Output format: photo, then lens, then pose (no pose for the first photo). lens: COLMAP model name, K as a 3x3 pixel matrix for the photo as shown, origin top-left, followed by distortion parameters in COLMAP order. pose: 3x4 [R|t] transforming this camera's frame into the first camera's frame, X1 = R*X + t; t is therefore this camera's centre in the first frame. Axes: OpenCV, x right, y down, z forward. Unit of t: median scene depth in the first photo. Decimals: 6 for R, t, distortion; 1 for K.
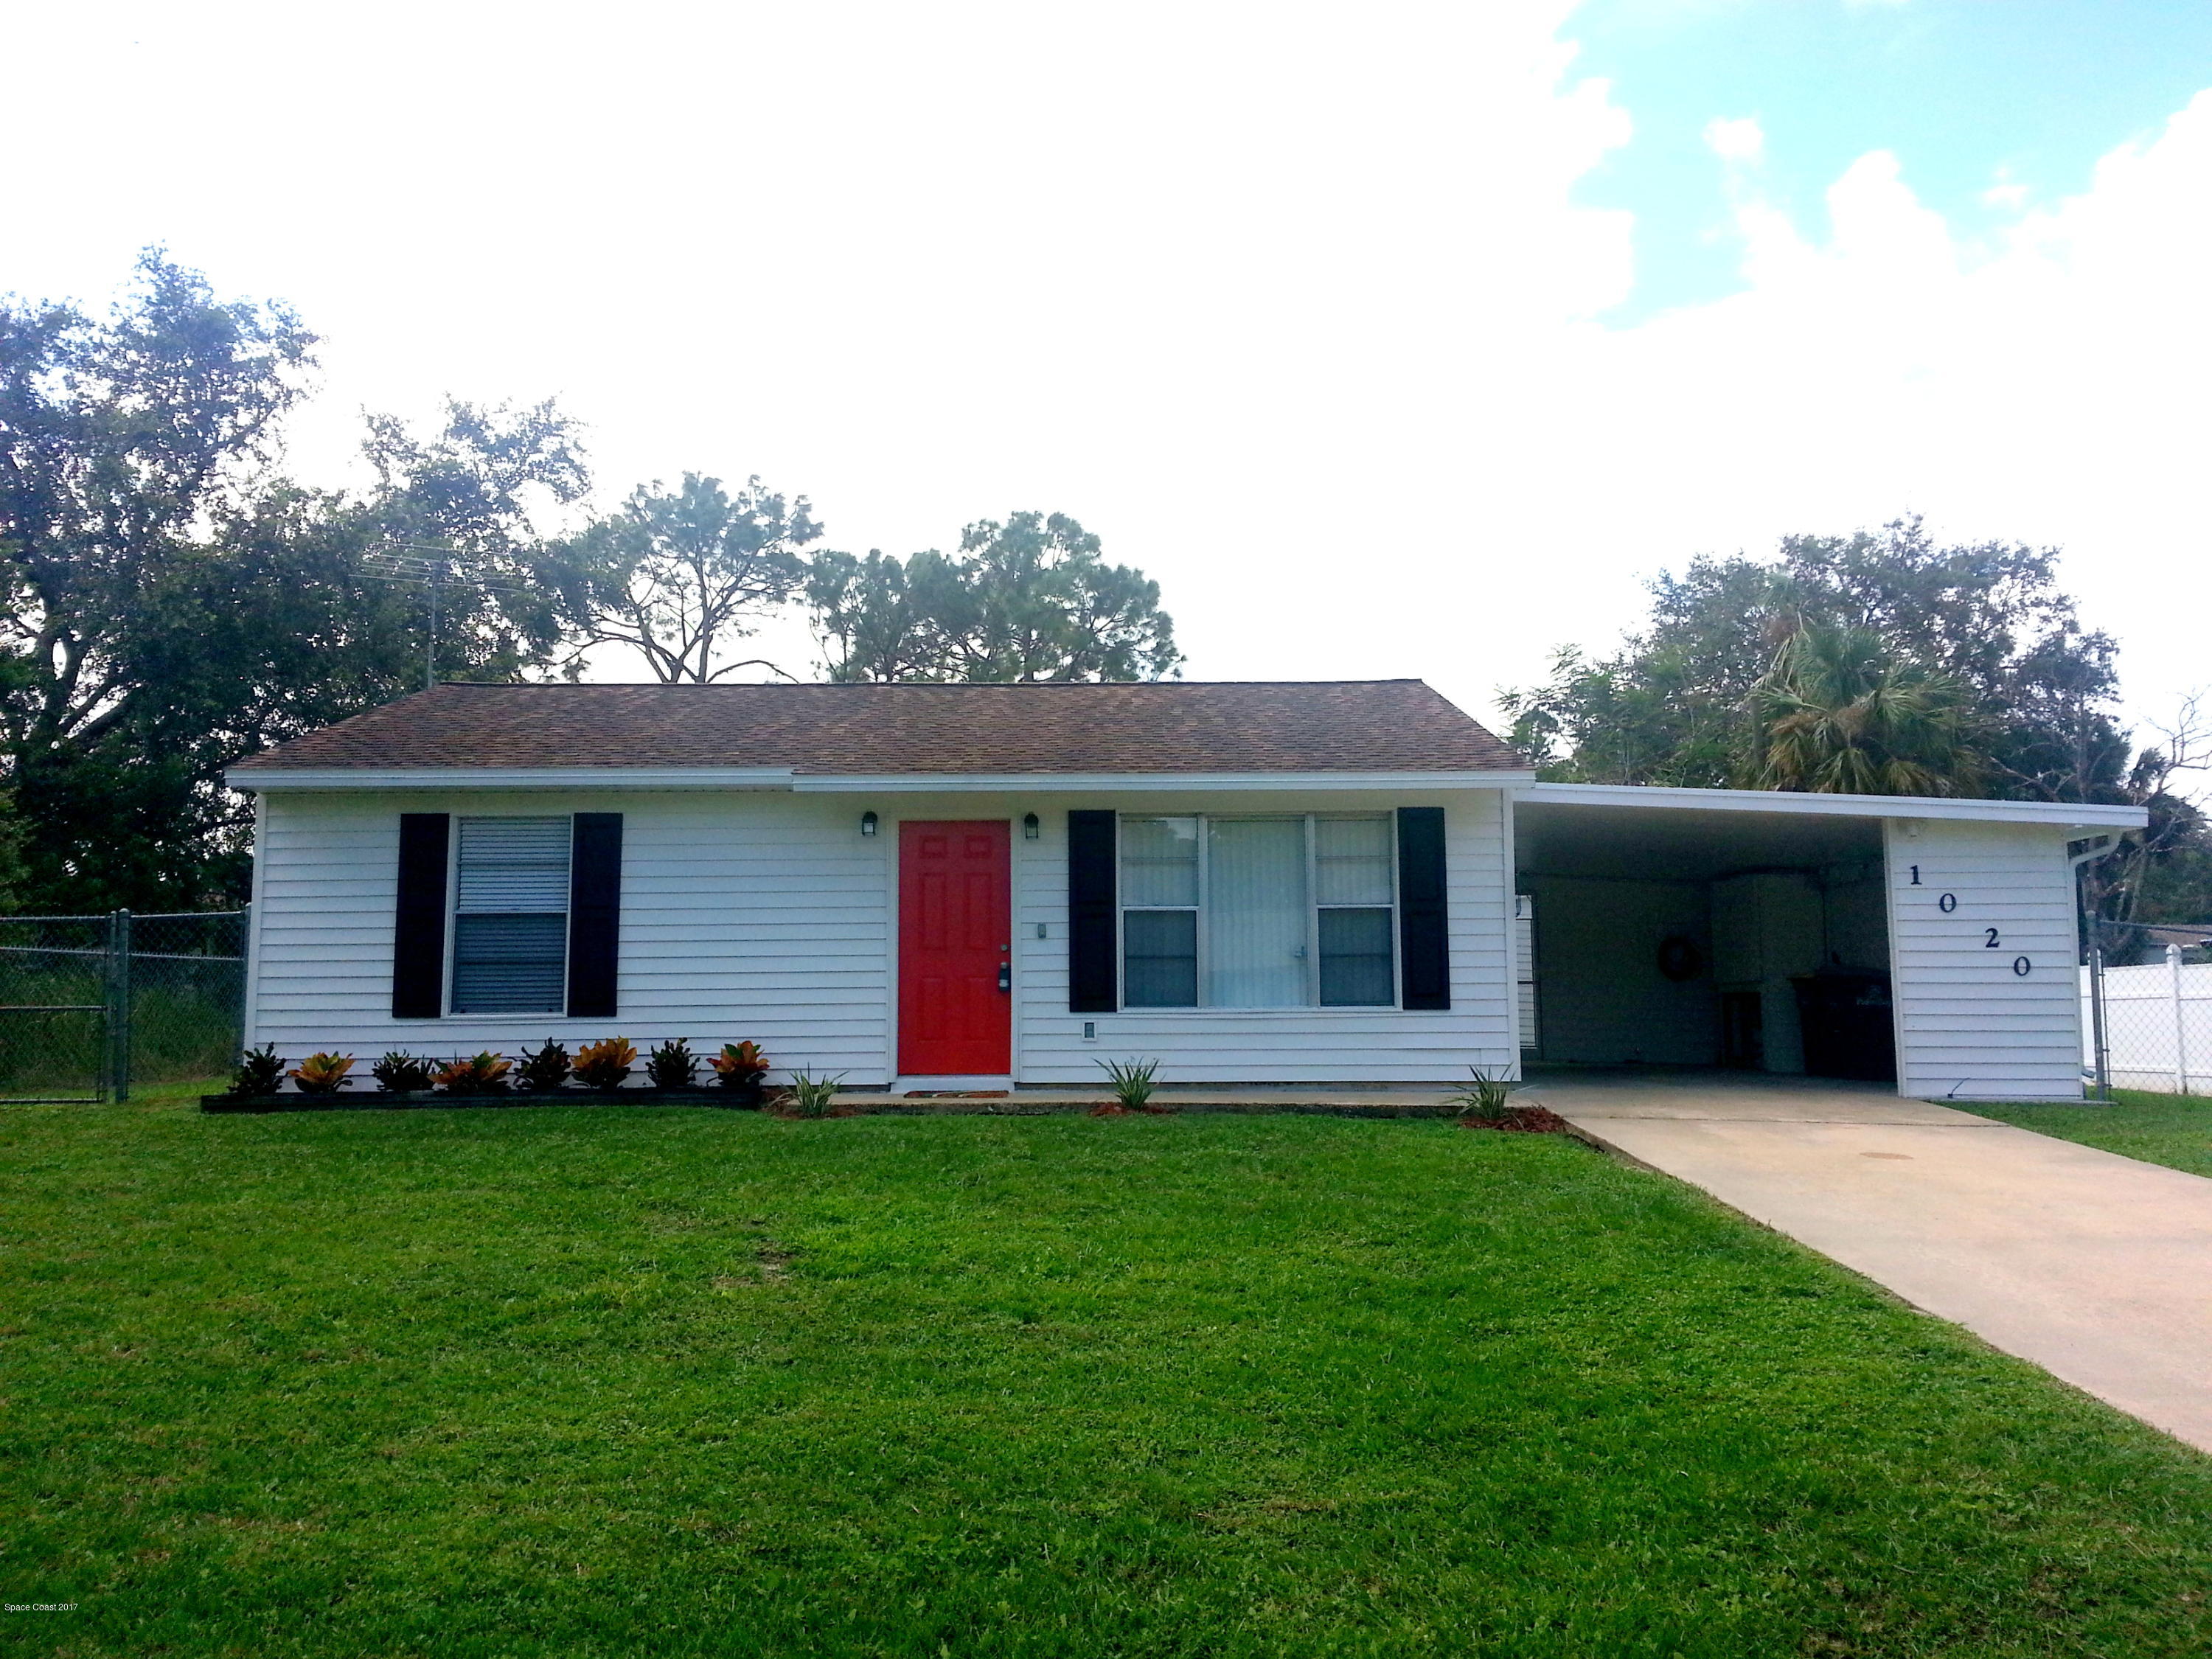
lens RADIAL K [[1785.5, 0, 1112.0], [0, 1785.5, 825.3], [0, 0, 1]] dist [0.104657, -0.186503]
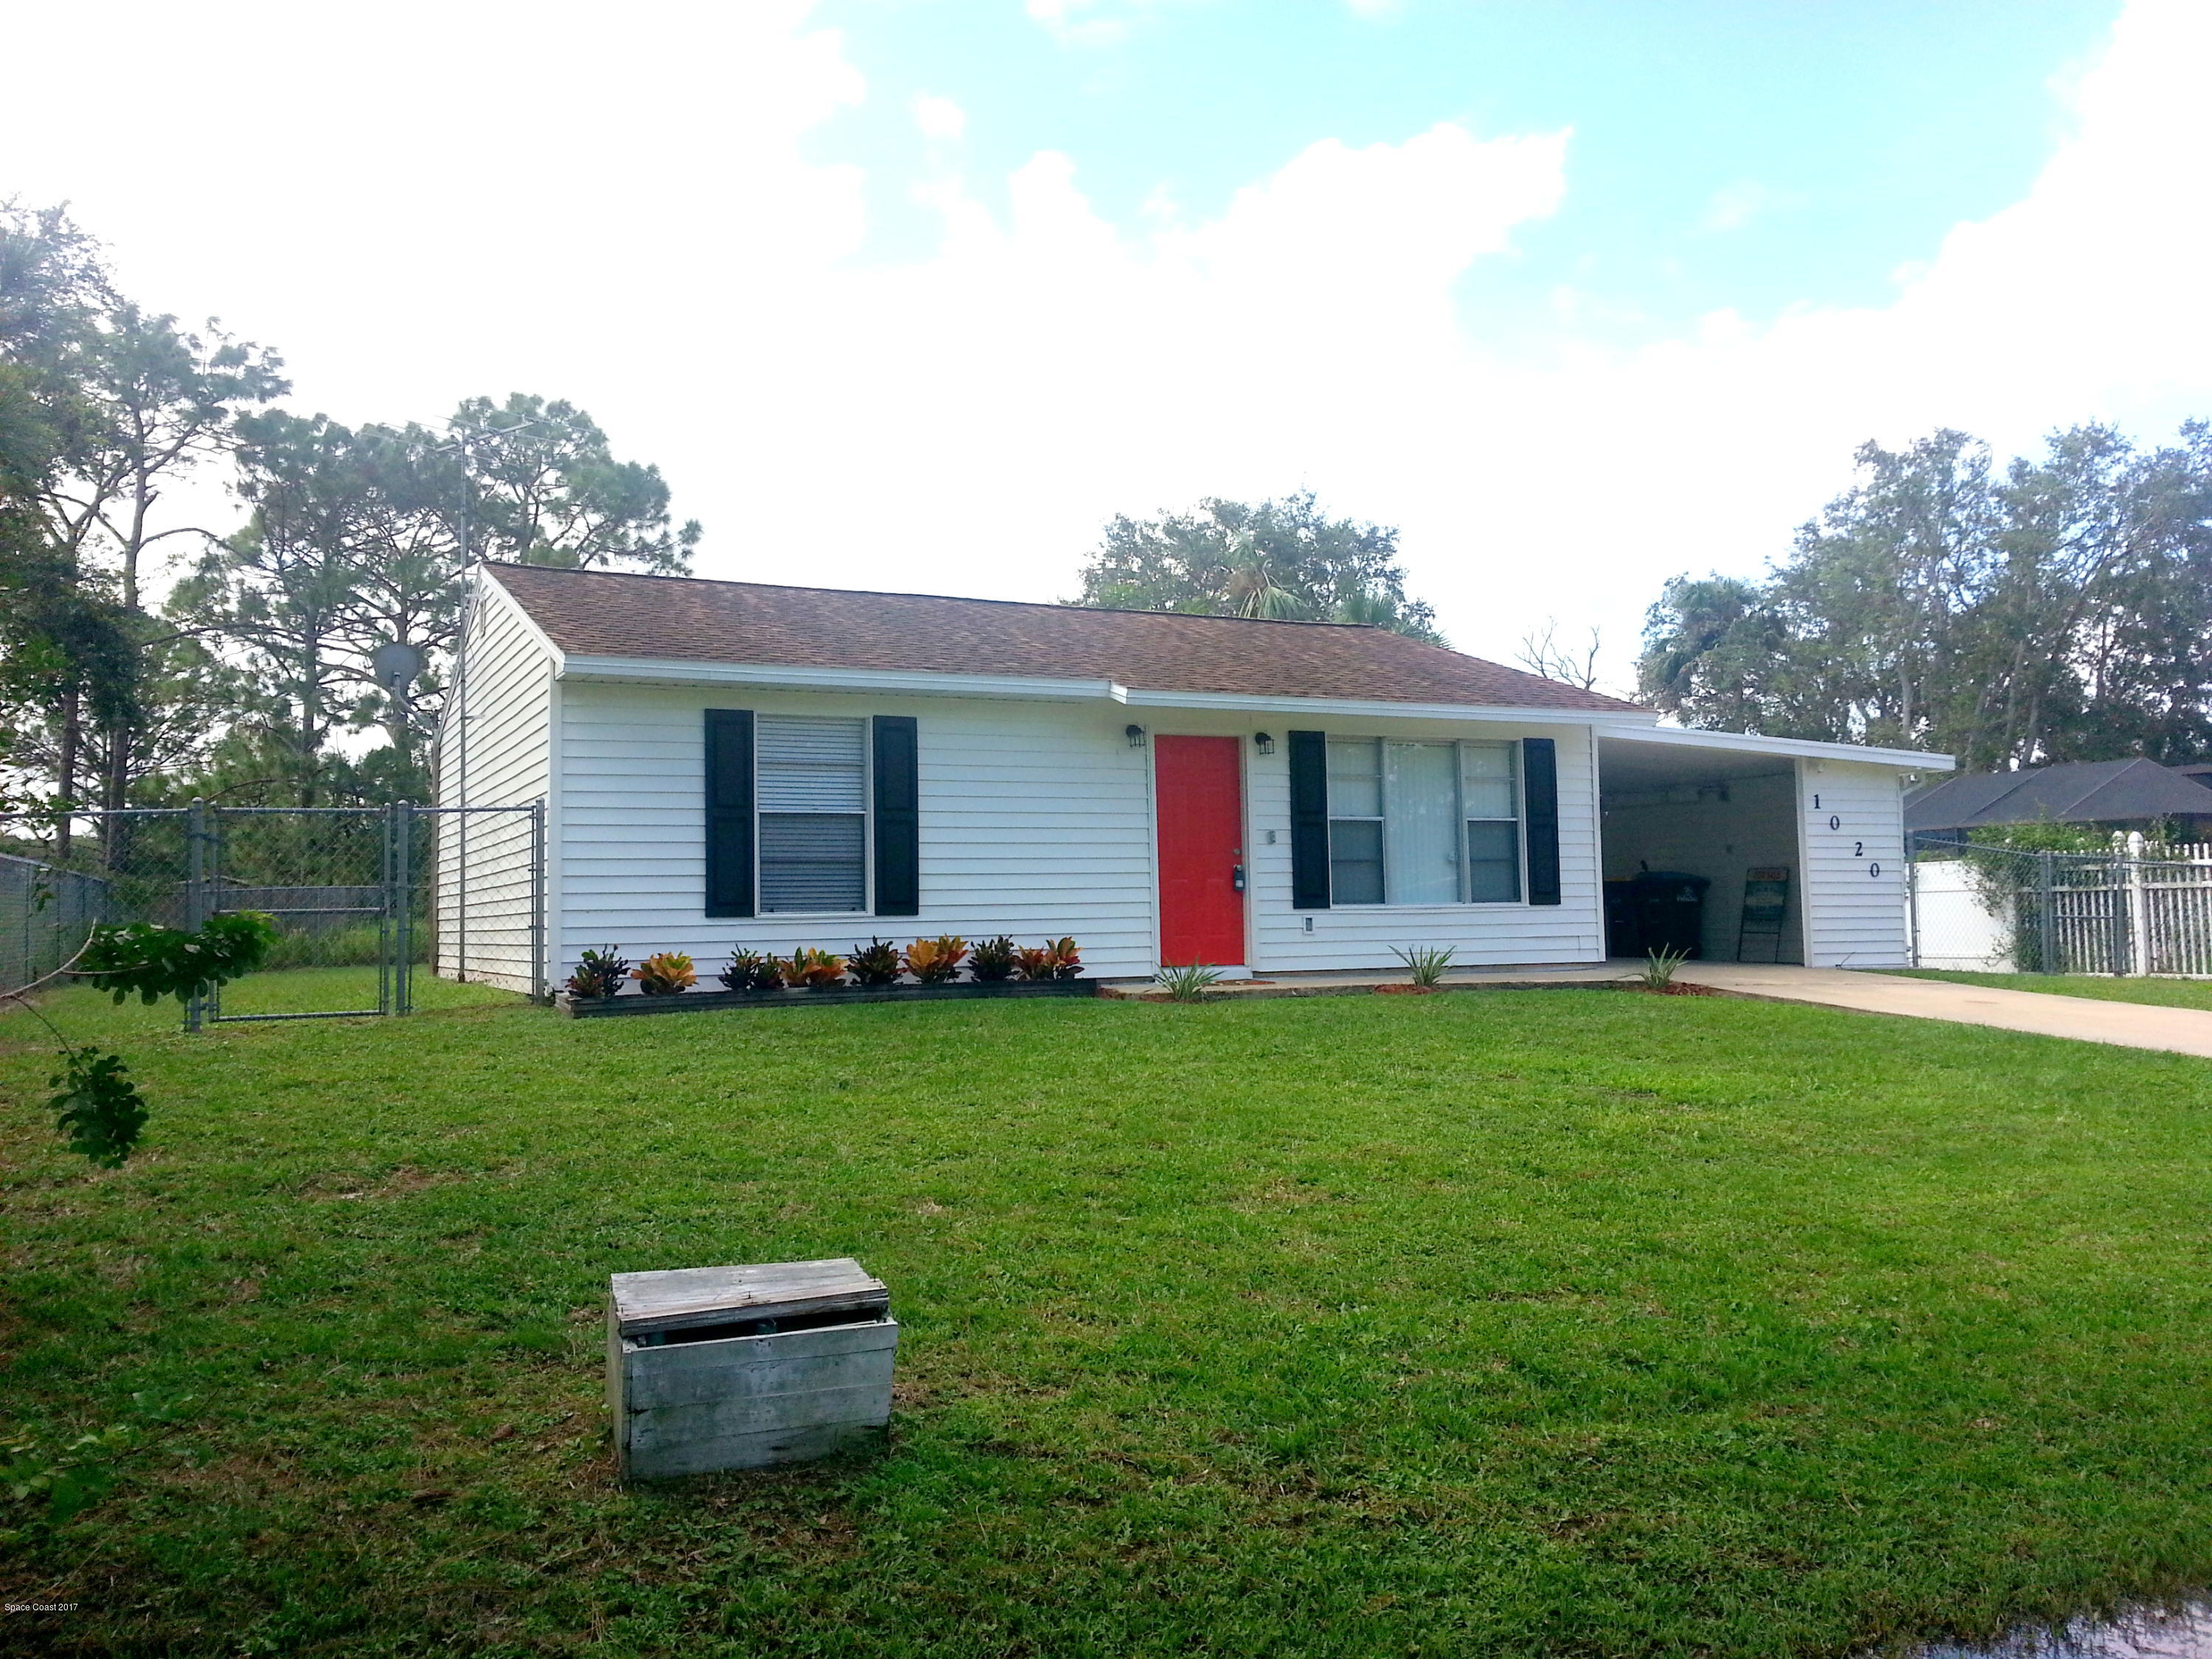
lens RADIAL K [[1779.5, 0, 1106.0], [0, 1779.5, 829.5], [0, 0, 1]] dist [0.071305, -0.122762]
pose [[0.901319, 0.012692, 0.432969, -0.616306], [-0.033815, 0.998582, 0.041122, 0.011730], [-0.431833, -0.051705, 0.900470, 0.037229]]
